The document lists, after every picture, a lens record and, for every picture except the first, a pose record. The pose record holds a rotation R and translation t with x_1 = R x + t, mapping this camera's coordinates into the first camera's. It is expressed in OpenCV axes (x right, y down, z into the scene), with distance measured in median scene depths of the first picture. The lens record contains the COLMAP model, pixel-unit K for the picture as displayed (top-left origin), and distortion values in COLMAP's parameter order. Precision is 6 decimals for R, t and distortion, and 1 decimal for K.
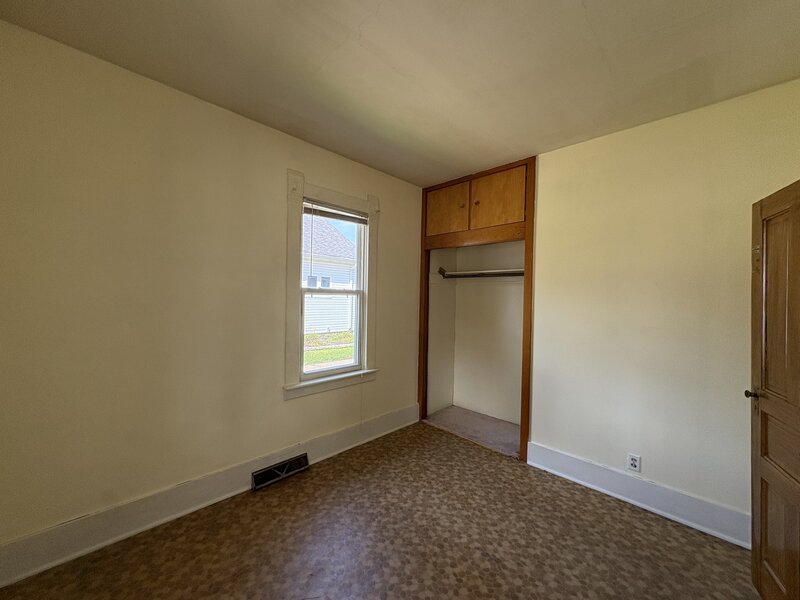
lens RADIAL K [[320.8, 0, 400.3], [0, 320.8, 299.7], [0, 0, 1]] dist [0.003499, 0.000694]
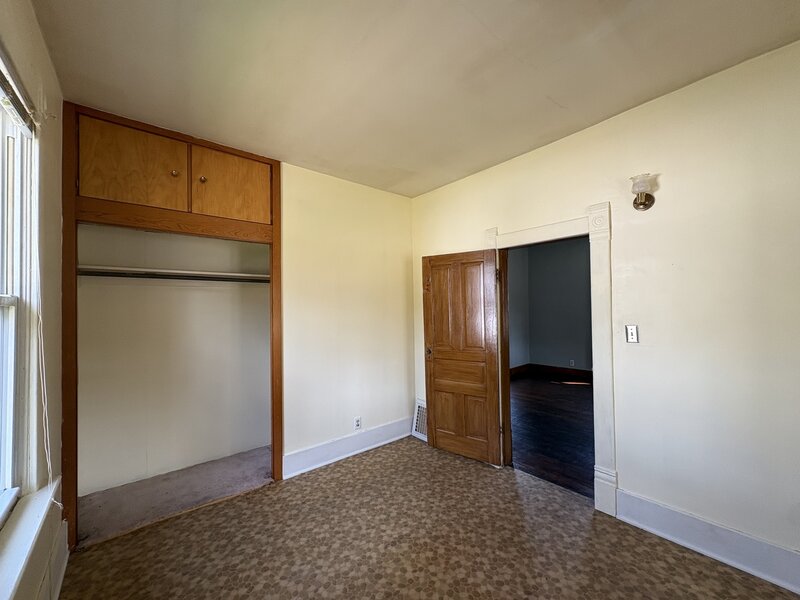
lens RADIAL K [[320.8, 0, 400.0], [0, 320.8, 297.7], [0, 0, 1]] dist [0.003499, 0.000694]
pose [[0.098455, 0.004923, 0.995129, -0.623862], [0.019519, 0.999786, -0.006877, -0.021373], [-0.994950, 0.020101, 0.098337, 0.655258]]
